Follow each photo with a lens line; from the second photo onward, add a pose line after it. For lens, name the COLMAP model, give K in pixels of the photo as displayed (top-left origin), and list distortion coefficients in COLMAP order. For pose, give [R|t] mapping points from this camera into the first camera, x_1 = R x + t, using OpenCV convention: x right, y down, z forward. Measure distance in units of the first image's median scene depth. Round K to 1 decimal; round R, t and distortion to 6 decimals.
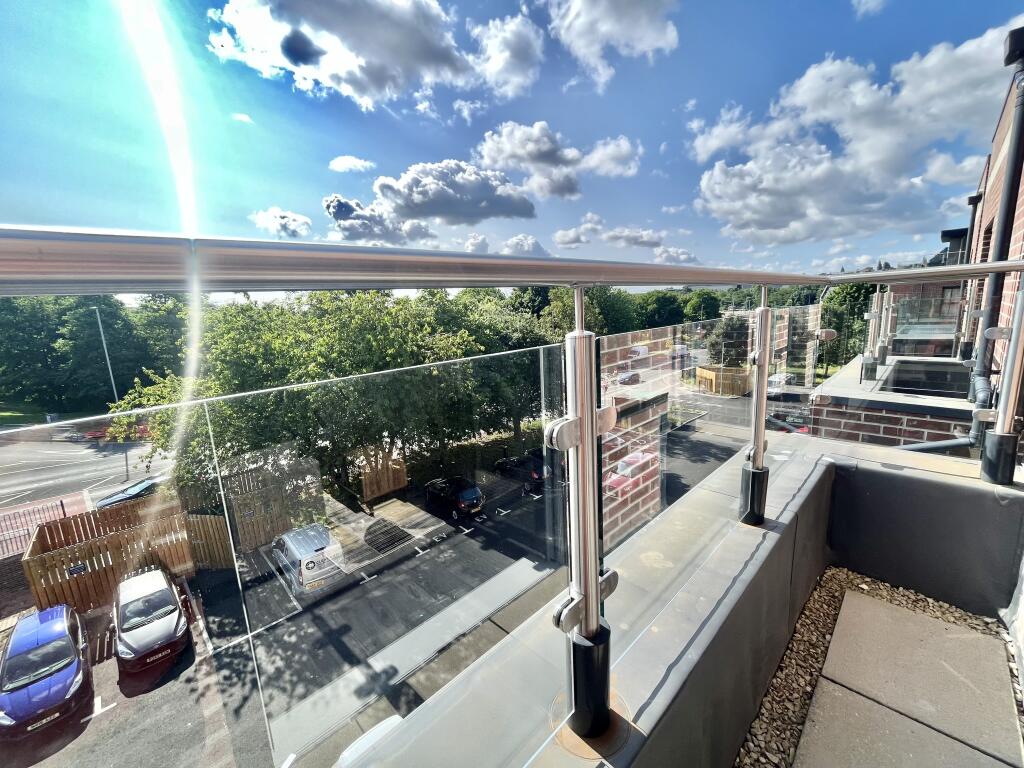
lens RADIAL K [[419.0, 0, 508.2], [0, 419.0, 385.7], [0, 0, 1]] dist [0.001541, -0.000081]
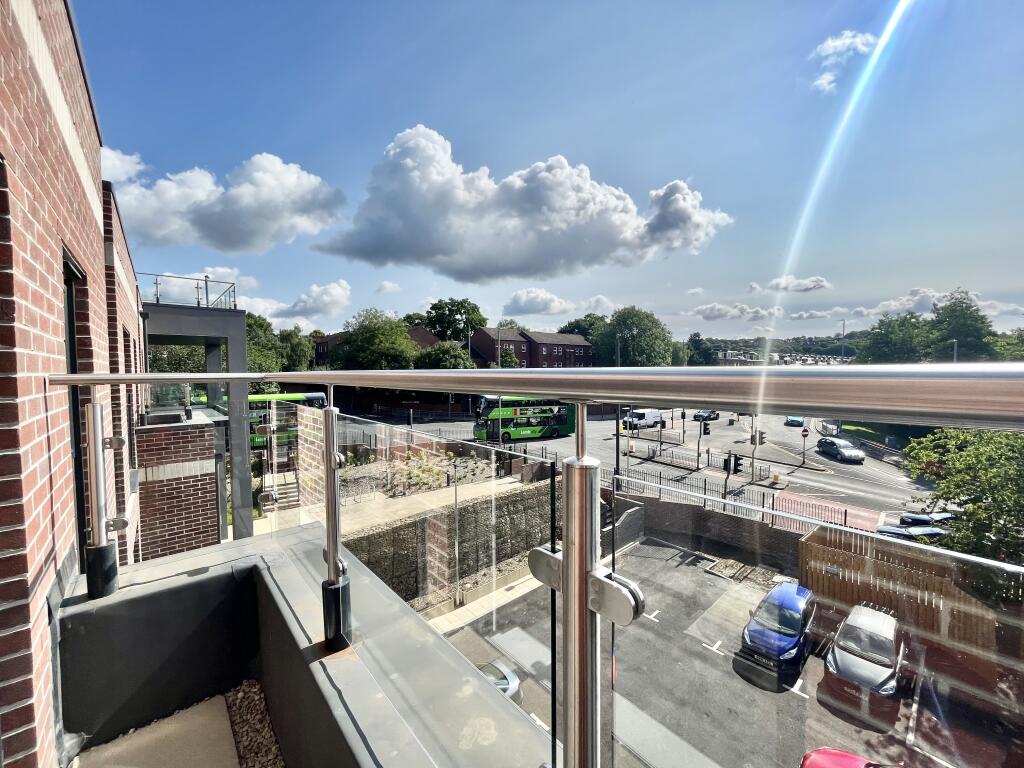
lens RADIAL K [[419.0, 0, 508.2], [0, 419.0, 385.7], [0, 0, 1]] dist [0.001541, -0.000081]
pose [[-0.074603, 0.094327, -0.992742, 0.134975], [-0.164555, 0.980704, 0.105549, -0.033628], [0.983543, 0.171235, -0.057642, 0.130991]]
